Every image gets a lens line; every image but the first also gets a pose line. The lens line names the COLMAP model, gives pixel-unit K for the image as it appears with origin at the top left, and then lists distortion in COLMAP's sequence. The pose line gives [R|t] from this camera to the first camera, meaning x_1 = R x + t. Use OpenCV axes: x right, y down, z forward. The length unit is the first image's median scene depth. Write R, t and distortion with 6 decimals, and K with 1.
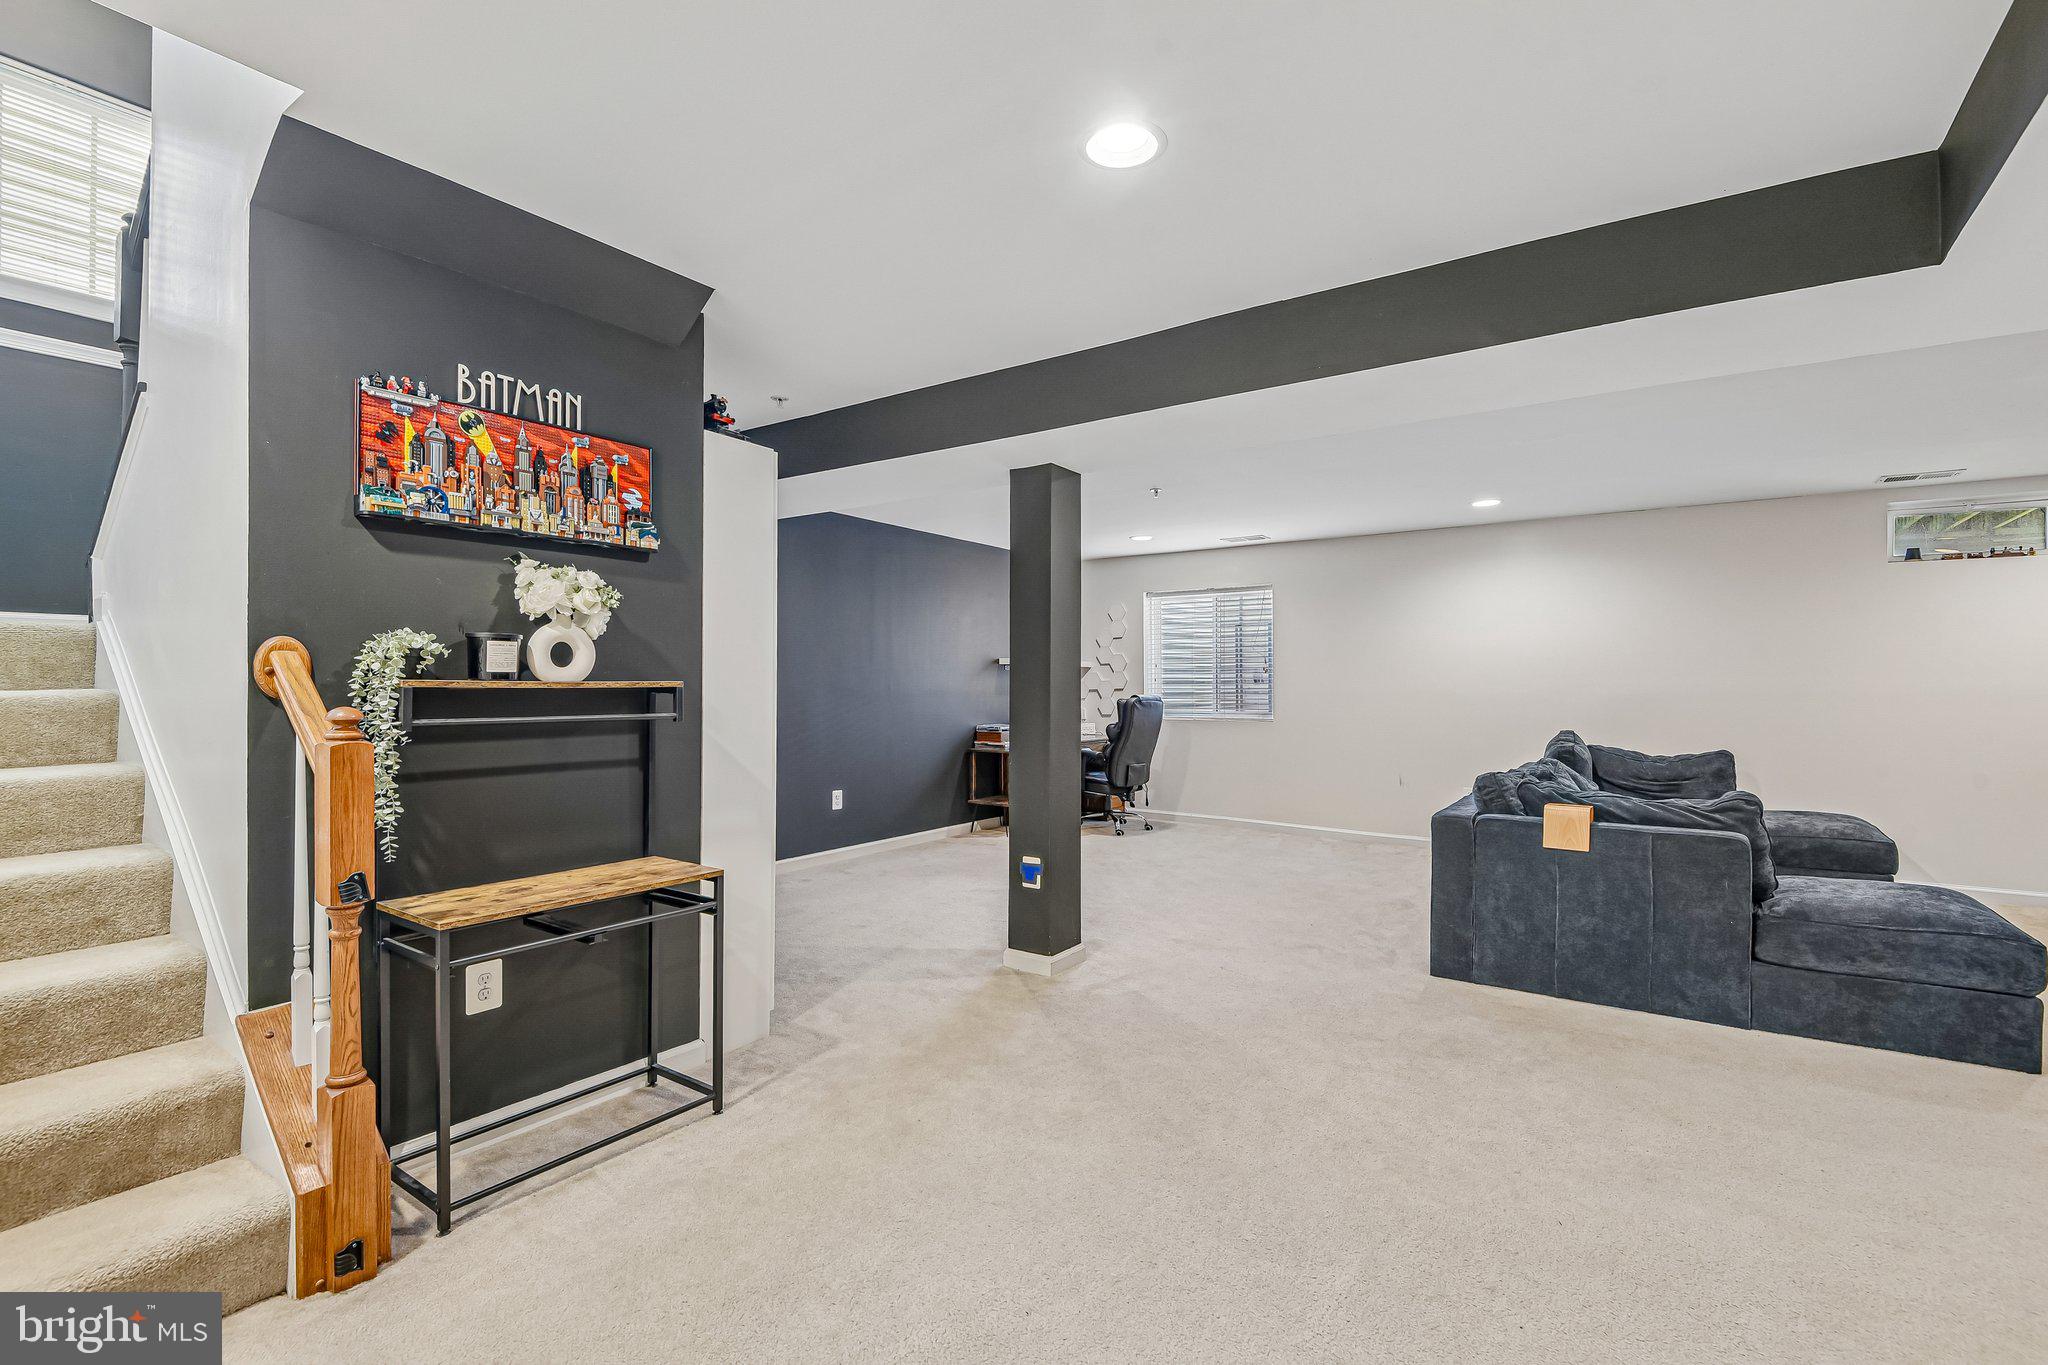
lens RADIAL K [[942.3, 0, 1010.9], [0, 942.3, 685.1], [0, 0, 1]] dist [0.009478, -0.011252]
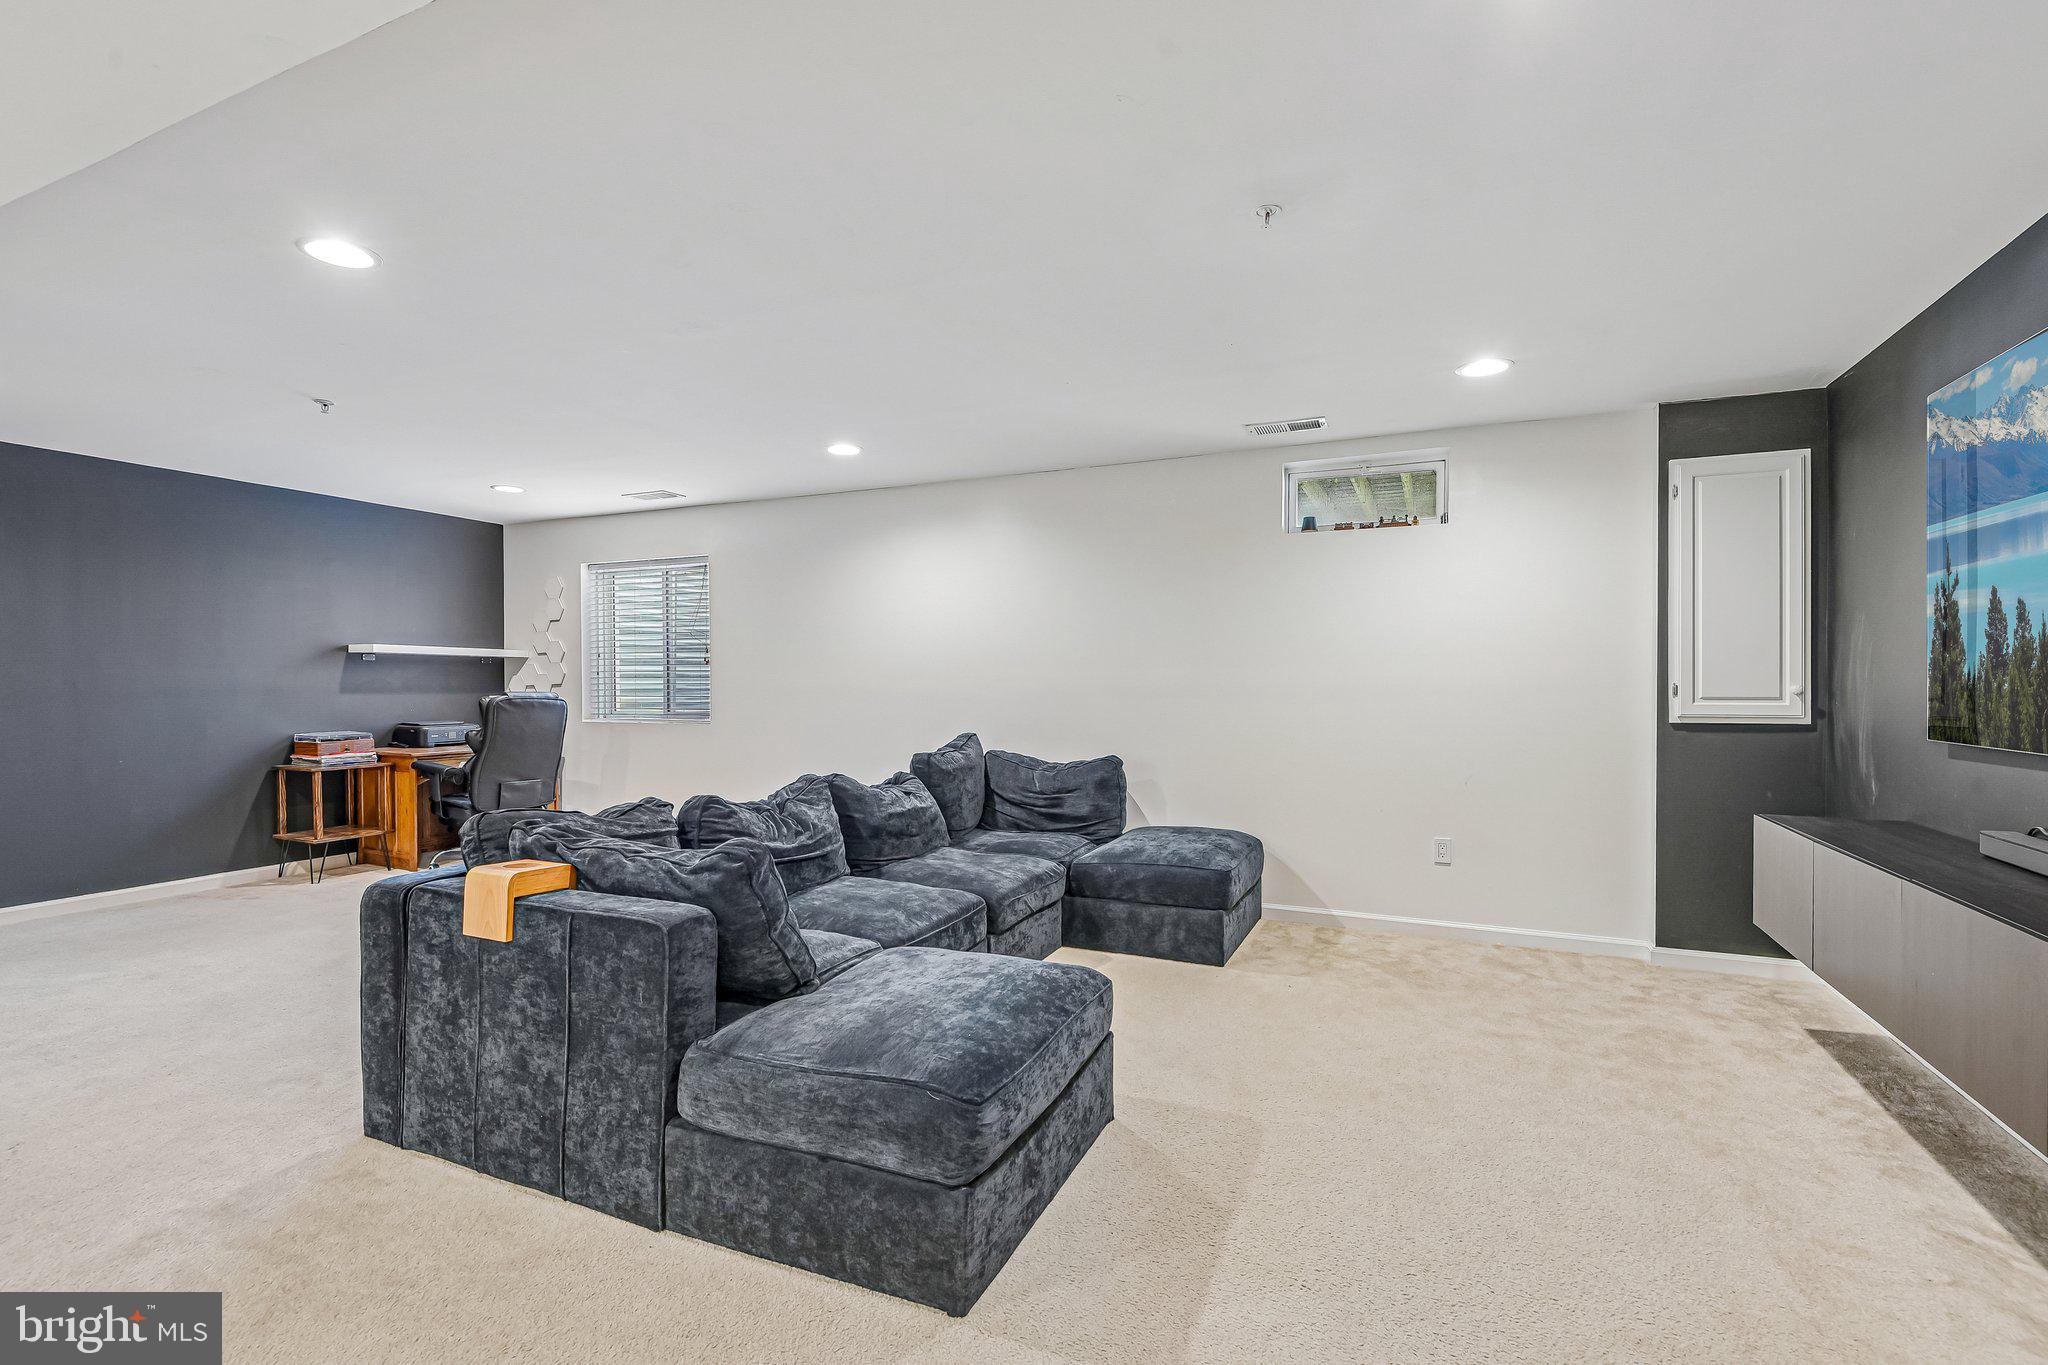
lens RADIAL K [[942.3, 0, 1030.9], [0, 942.3, 683.2], [0, 0, 1]] dist [0.009478, -0.011252]
pose [[0.980731, -0.004585, 0.195311, 0.528805], [0.003701, 0.999981, 0.004892, 0.001029], [-0.195330, -0.004075, 0.980729, 0.201473]]
